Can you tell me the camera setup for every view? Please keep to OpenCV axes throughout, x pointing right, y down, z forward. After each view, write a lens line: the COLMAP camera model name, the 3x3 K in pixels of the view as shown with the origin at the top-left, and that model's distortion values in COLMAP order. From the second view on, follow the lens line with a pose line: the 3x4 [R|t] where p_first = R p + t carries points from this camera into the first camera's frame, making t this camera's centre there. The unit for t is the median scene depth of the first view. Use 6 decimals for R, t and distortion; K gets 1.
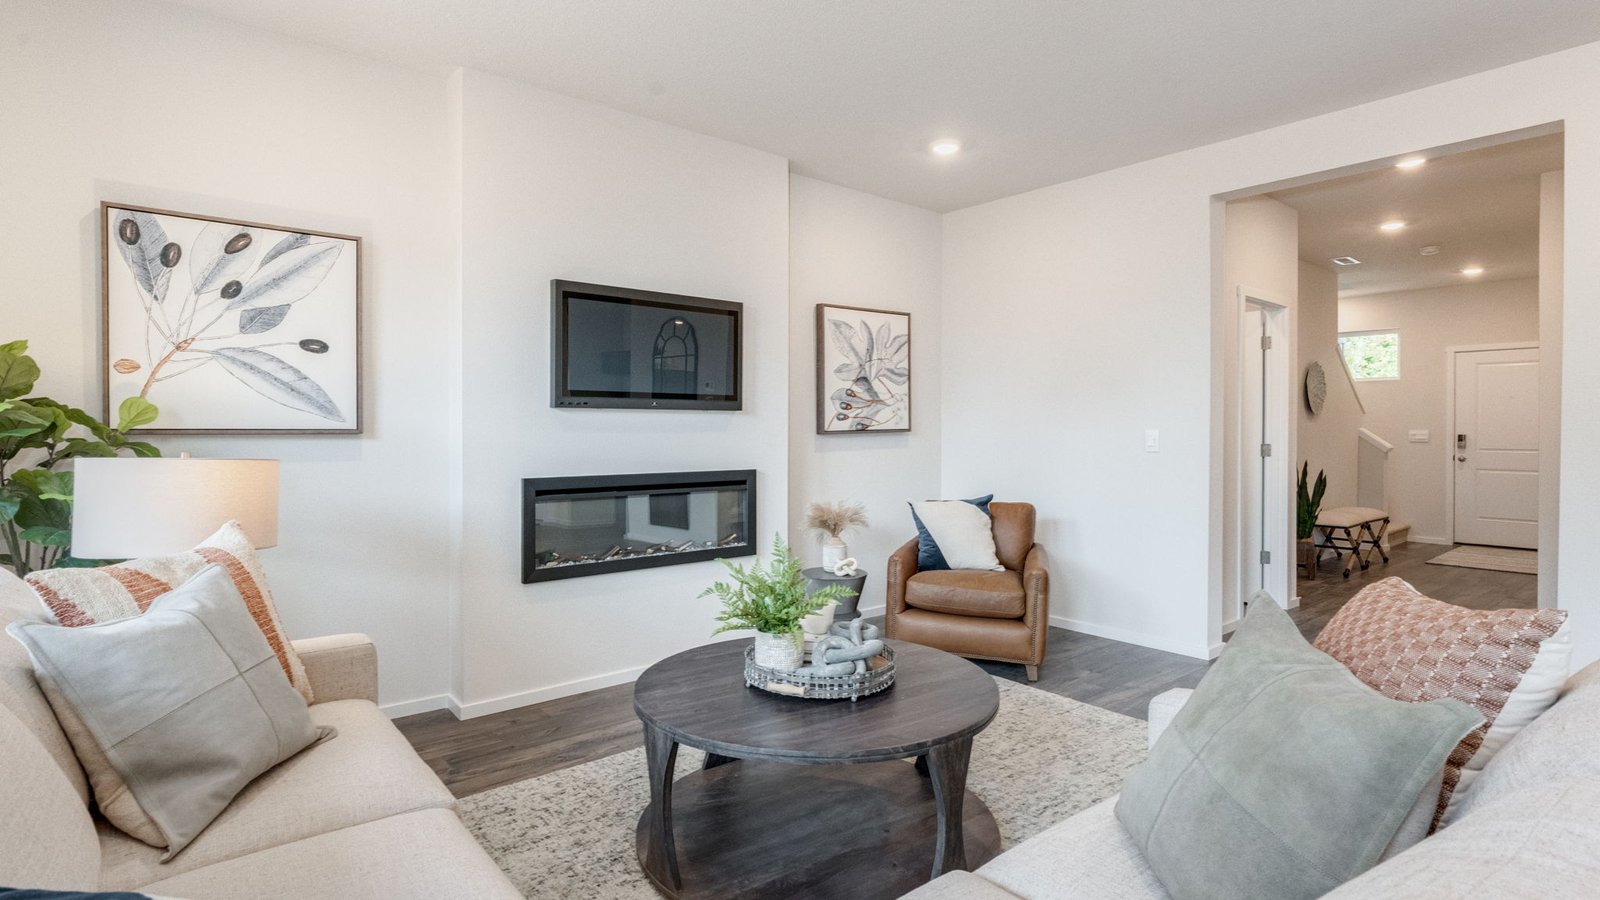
lens RADIAL K [[761.2, 0, 800.7], [0, 761.2, 428.0], [0, 0, 1]] dist [-0.000692, -0.000201]
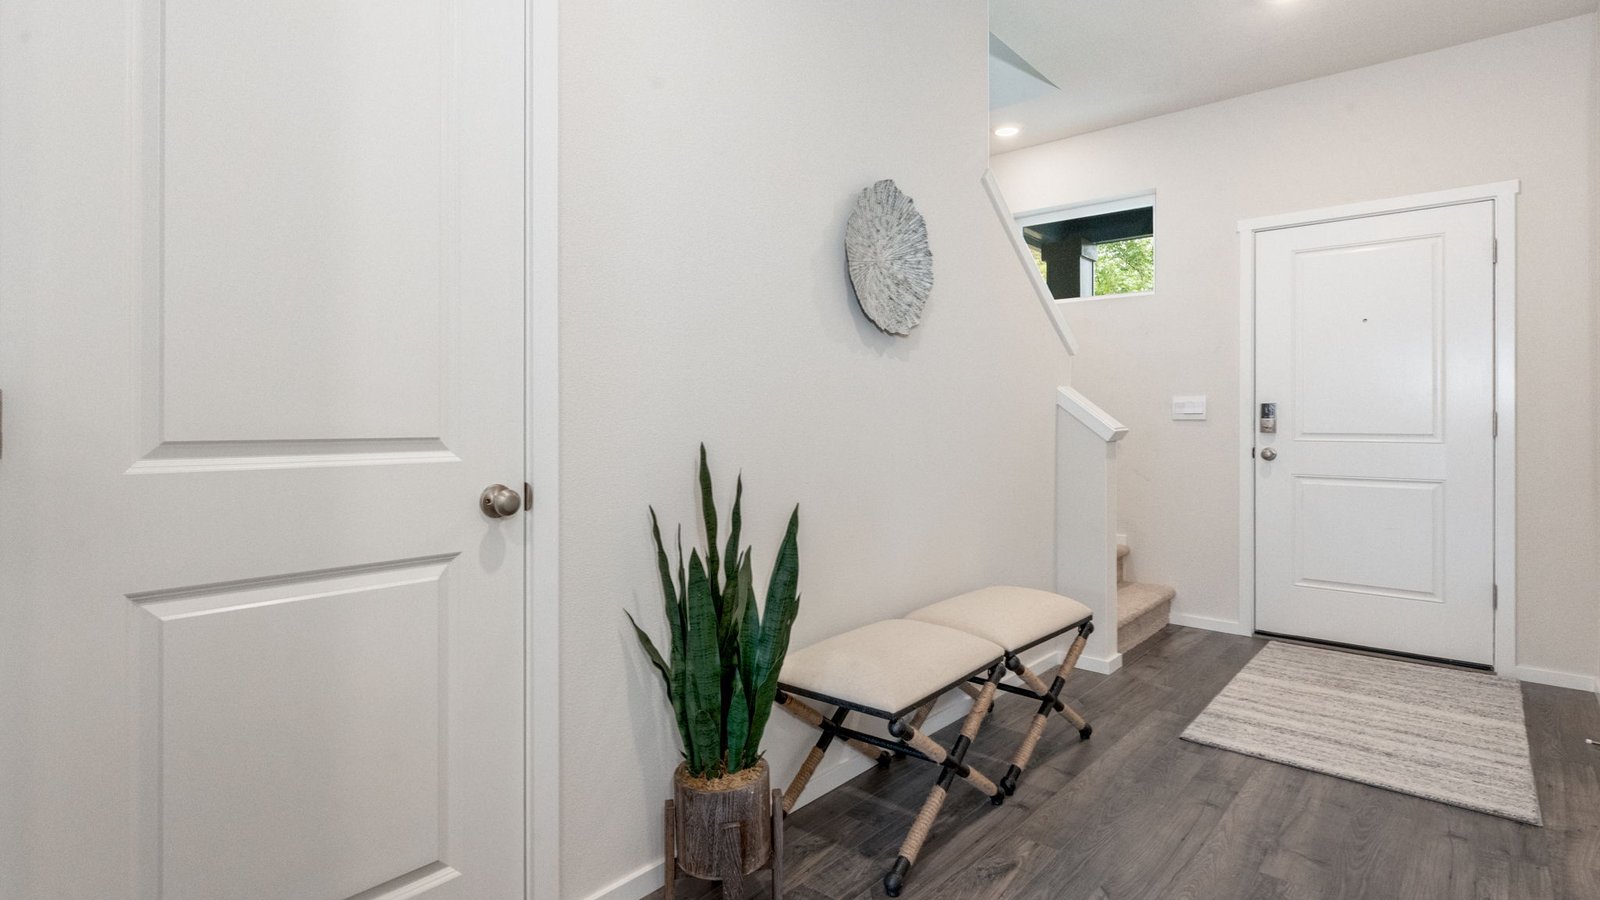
lens RADIAL K [[786.9, 0, 799.6], [0, 786.9, 419.5], [0, 0, 1]] dist [-0.002781, 0.000105]
pose [[0.984563, -0.002073, 0.175019, 0.499793], [0.002804, 0.999988, -0.003929, 0.020064], [-0.175008, 0.004359, 0.984557, 0.572945]]
